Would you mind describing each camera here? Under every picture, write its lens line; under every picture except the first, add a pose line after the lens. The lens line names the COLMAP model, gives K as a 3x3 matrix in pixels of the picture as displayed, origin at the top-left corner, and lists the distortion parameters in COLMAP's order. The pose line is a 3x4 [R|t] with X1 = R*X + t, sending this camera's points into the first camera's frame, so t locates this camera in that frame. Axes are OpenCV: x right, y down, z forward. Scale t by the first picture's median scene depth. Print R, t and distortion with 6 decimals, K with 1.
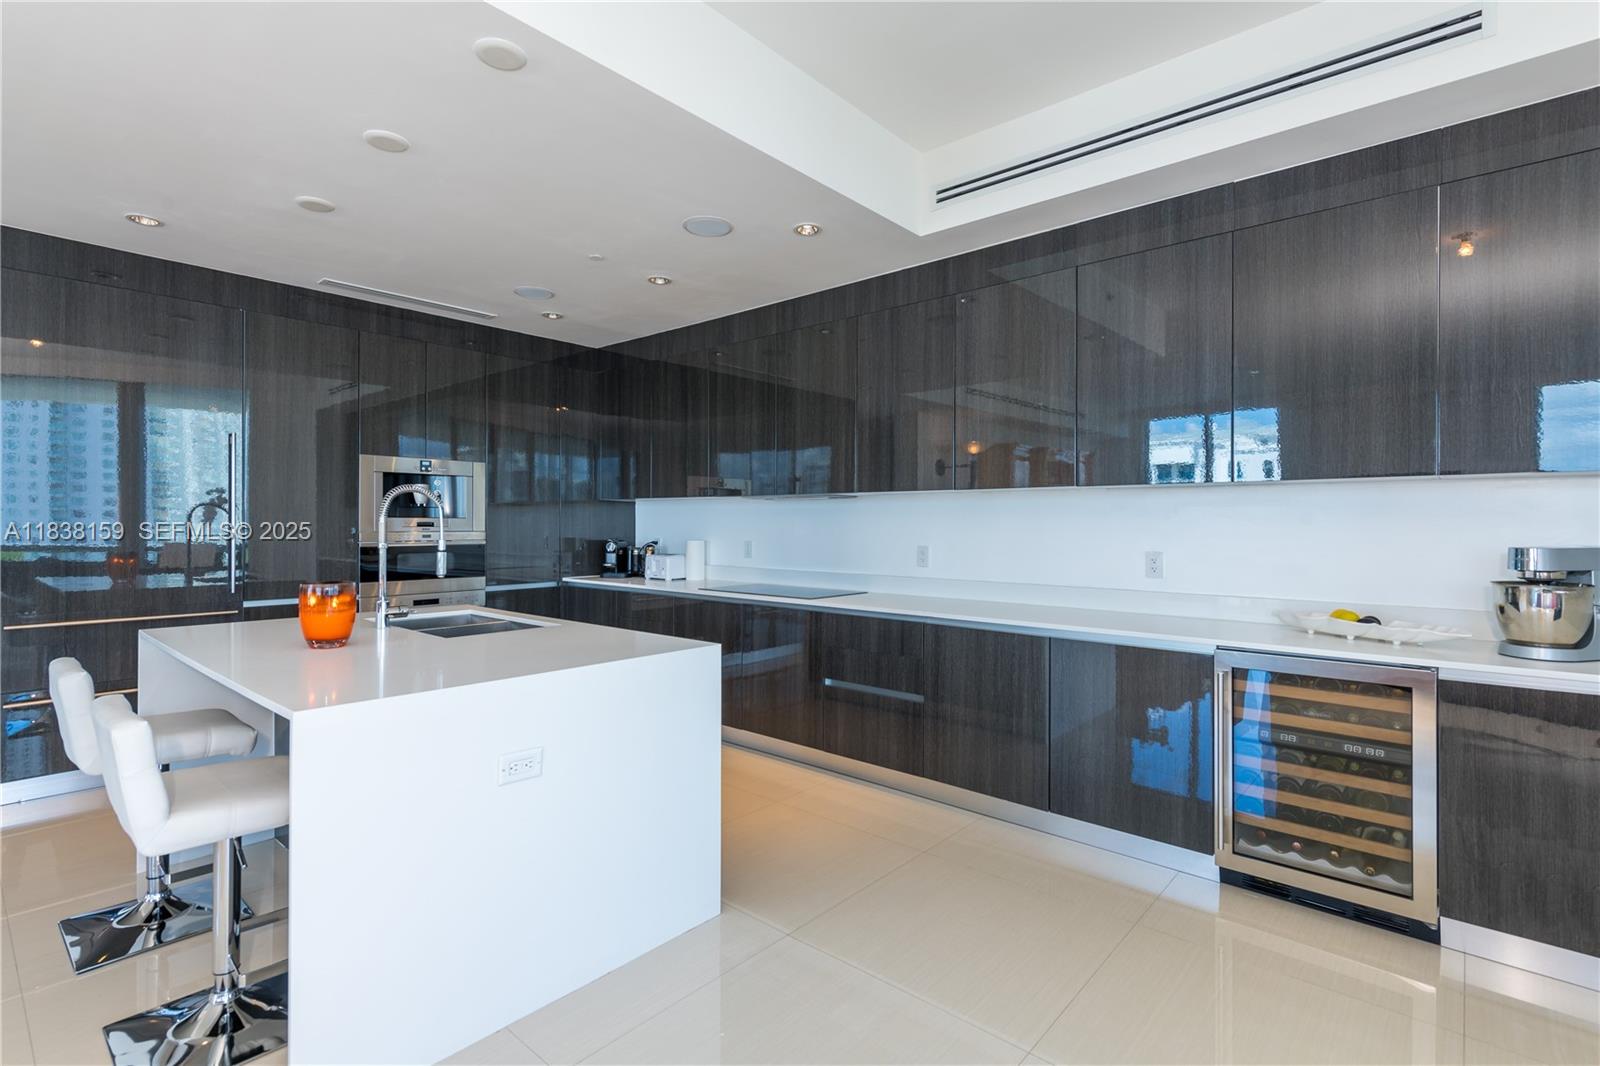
lens RADIAL K [[766.5, 0, 836.2], [0, 766.5, 528.2], [0, 0, 1]] dist [0.013476, -0.001527]
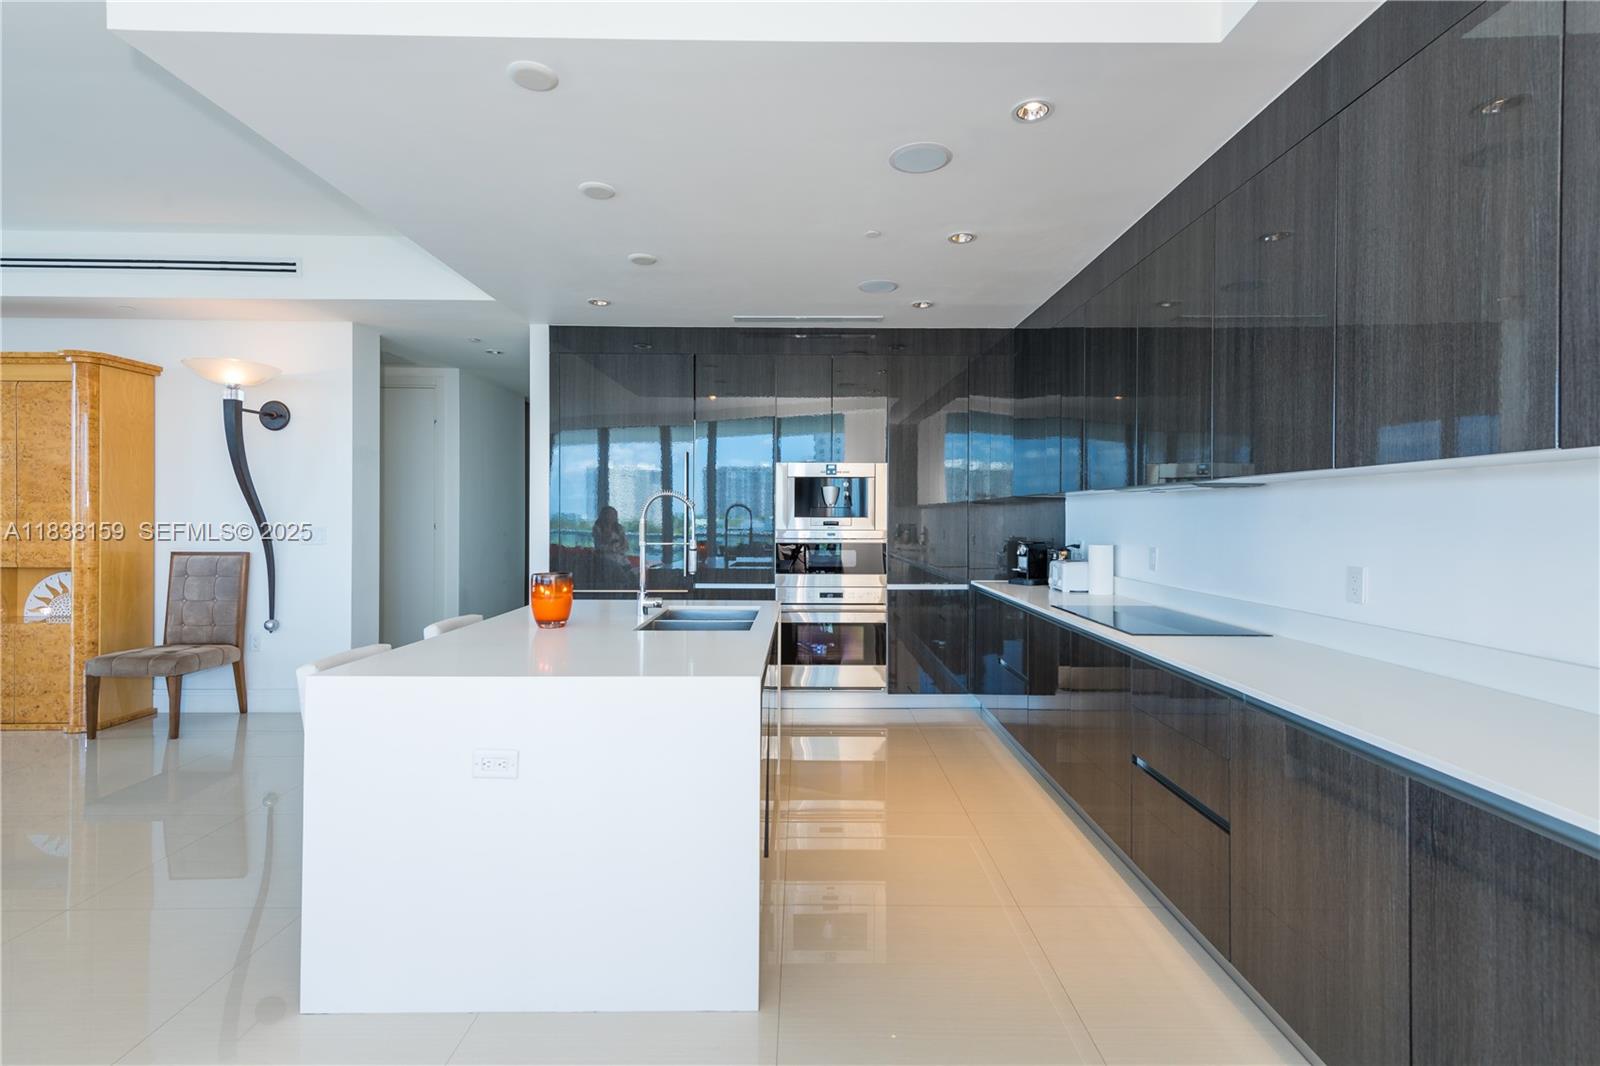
lens RADIAL K [[766.5, 0, 796.6], [0, 766.5, 521.7], [0, 0, 1]] dist [0.013476, -0.001527]
pose [[0.639943, 0.004620, -0.768409, 0.266809], [-0.008119, 0.999967, -0.000749, -0.006213], [0.768380, 0.006718, 0.639959, 0.275927]]
